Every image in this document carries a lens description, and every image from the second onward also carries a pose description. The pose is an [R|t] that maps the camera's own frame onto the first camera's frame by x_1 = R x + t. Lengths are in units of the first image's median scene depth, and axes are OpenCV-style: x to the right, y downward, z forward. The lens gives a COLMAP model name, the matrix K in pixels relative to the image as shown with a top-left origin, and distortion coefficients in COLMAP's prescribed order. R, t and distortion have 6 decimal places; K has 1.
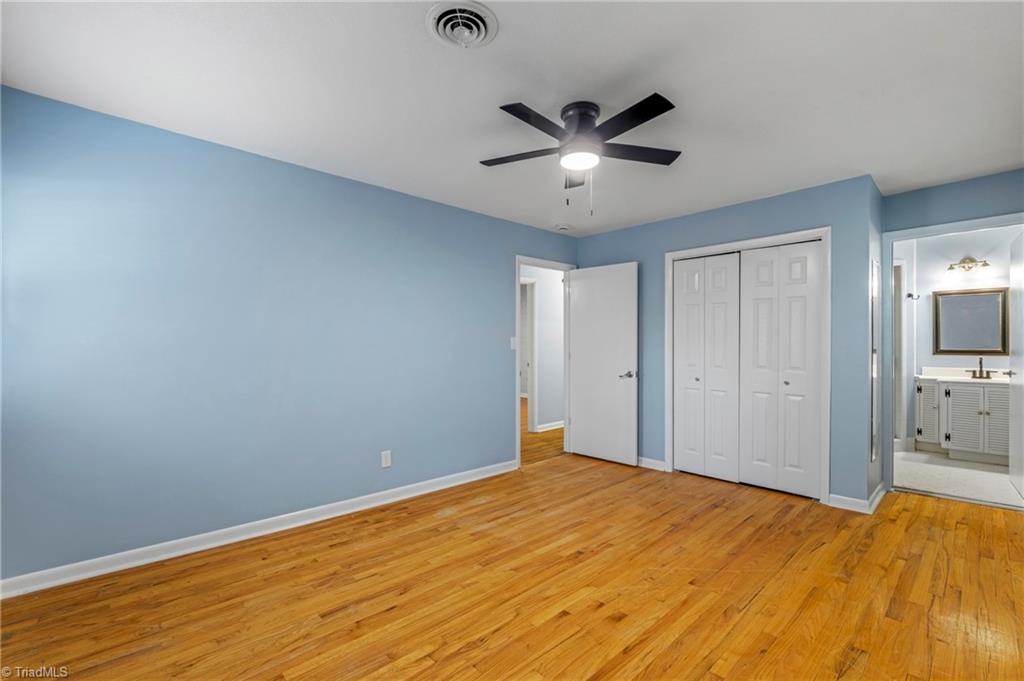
lens RADIAL K [[451.6, 0, 514.5], [0, 451.6, 340.9], [0, 0, 1]] dist [0.003567, -0.000411]
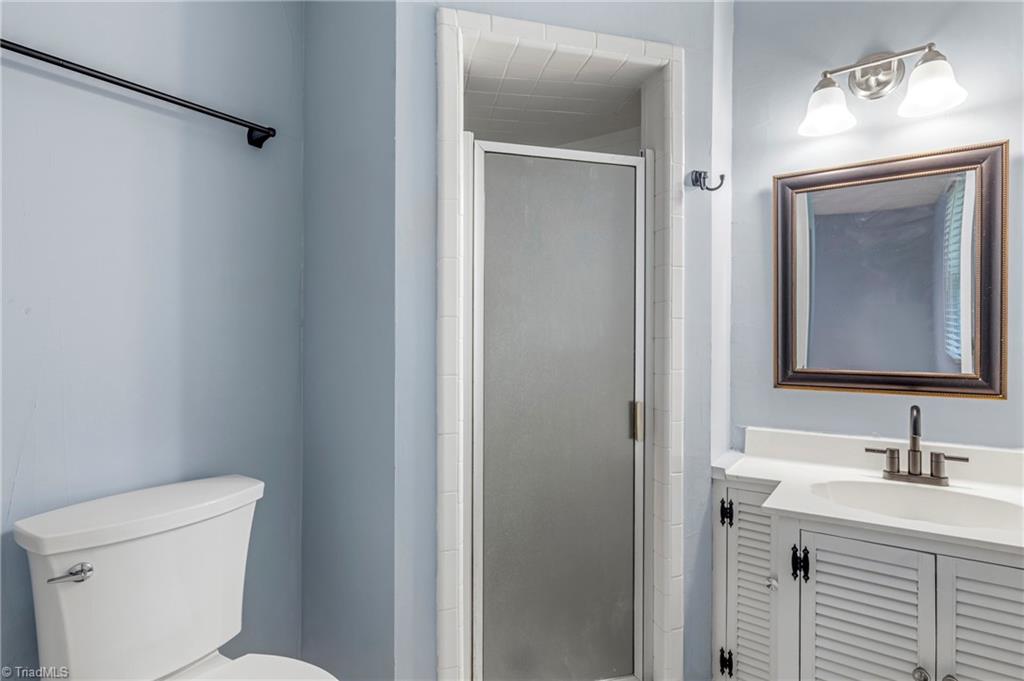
lens RADIAL K [[544.9, 0, 504.9], [0, 544.9, 335.3], [0, 0, 1]] dist [0.001491, -0.001079]
pose [[0.982083, -0.000460, 0.188448, 0.719806], [-0.000980, 0.999971, 0.007551, -0.006216], [-0.188446, -0.007601, 0.982054, 0.718678]]
